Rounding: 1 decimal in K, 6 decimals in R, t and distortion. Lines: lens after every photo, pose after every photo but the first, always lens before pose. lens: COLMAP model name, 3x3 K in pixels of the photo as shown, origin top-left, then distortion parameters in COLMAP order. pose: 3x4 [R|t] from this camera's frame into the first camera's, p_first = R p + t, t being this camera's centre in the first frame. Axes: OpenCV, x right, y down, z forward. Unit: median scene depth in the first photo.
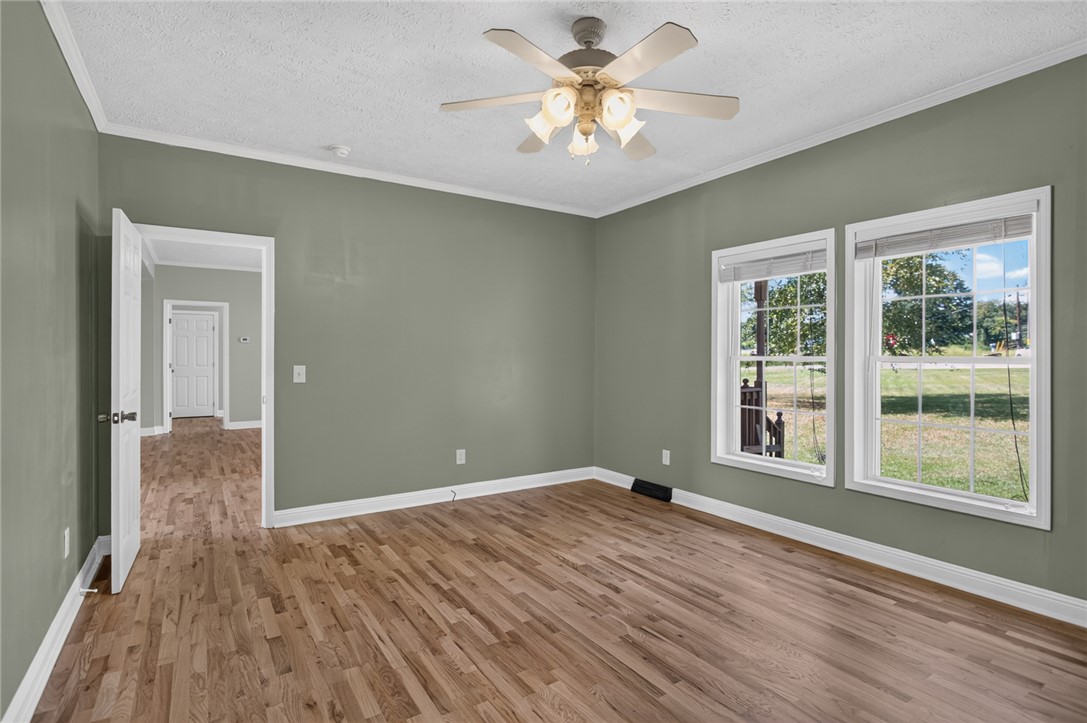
lens RADIAL K [[540.2, 0, 541.4], [0, 540.2, 355.8], [0, 0, 1]] dist [-0.004192, 0.001240]
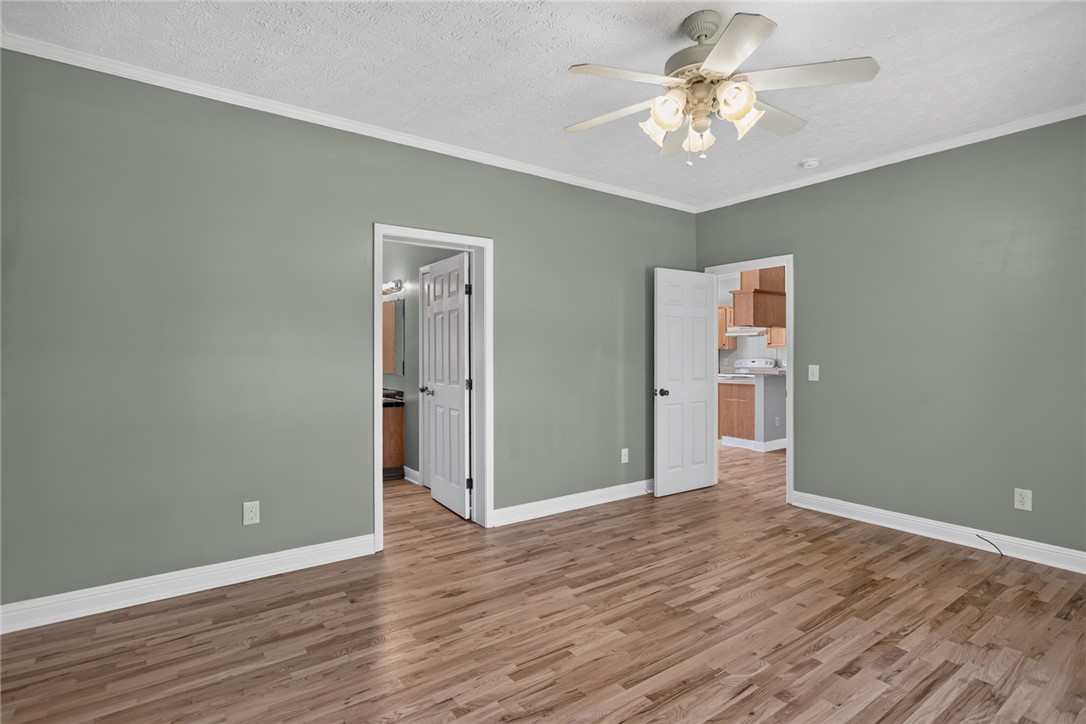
lens RADIAL K [[539.7, 0, 540.8], [0, 539.7, 351.0], [0, 0, 1]] dist [-0.004192, 0.001240]
pose [[0.052645, -0.007958, -0.998582, 0.767486], [-0.003519, 0.999961, -0.008155, 0.001535], [0.998607, 0.003943, 0.052615, 0.488217]]
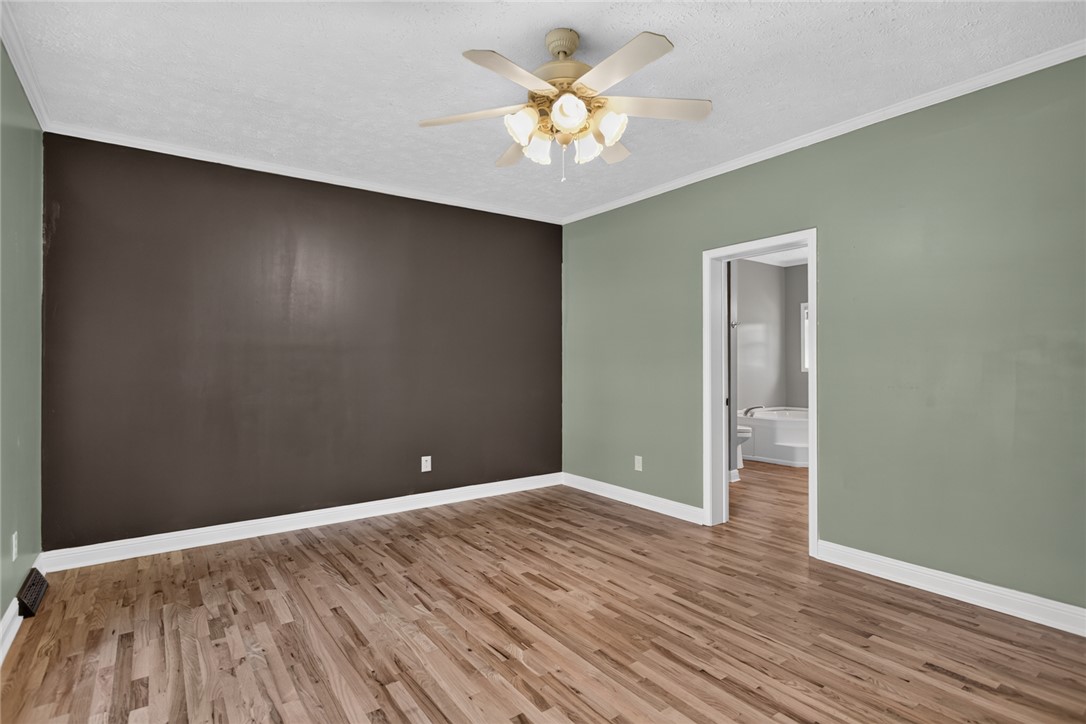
lens RADIAL K [[539.7, 0, 545.9], [0, 539.7, 366.9], [0, 0, 1]] dist [-0.004192, 0.001240]
pose [[-0.998444, 0.004431, -0.055592, 0.129418], [0.003746, 0.999916, 0.012416, -0.002447], [0.055642, 0.012189, -0.998376, 1.478343]]
